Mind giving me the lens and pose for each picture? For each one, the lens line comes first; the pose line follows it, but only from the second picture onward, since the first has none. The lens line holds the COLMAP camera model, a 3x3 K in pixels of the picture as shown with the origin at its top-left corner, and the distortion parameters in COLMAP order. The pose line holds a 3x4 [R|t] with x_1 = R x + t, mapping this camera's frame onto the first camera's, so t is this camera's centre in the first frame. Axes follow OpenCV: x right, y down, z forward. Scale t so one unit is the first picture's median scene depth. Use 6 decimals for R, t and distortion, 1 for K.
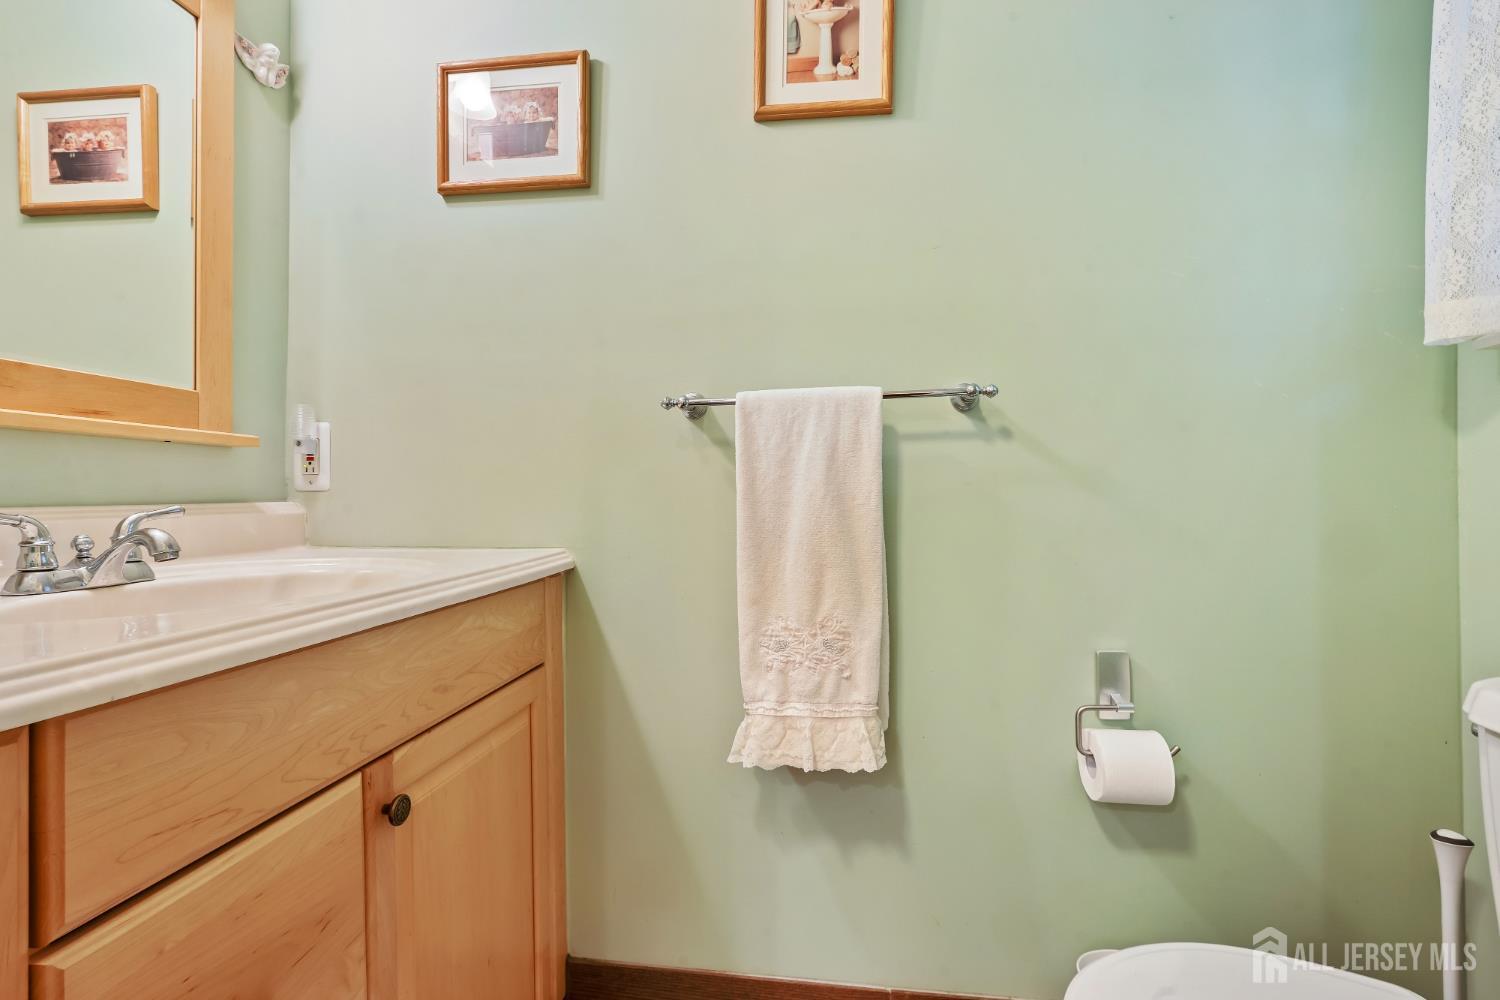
lens RADIAL K [[707.4, 0, 747.5], [0, 707.4, 501.9], [0, 0, 1]] dist [-0.001344, 0.001604]
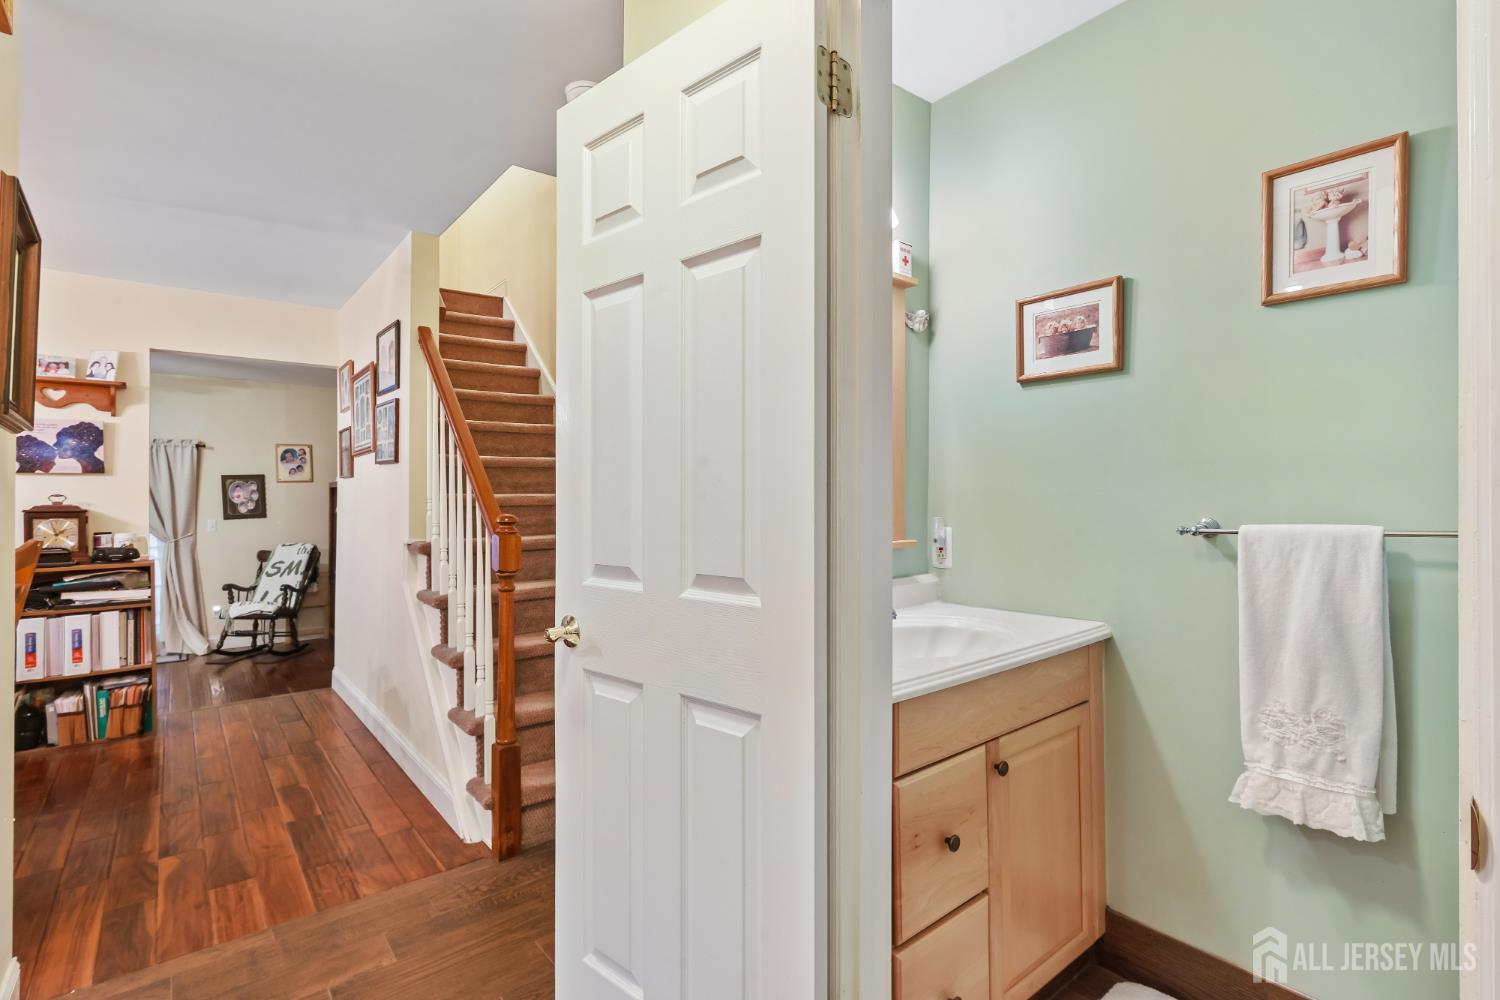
lens RADIAL K [[707.4, 0, 748.4], [0, 707.4, 500.3], [0, 0, 1]] dist [-0.001344, 0.001604]
pose [[0.725825, -0.000803, -0.687879, 0.230718], [0.001984, 0.999998, 0.000927, -0.208506], [0.687877, -0.002038, 0.725824, -0.607973]]
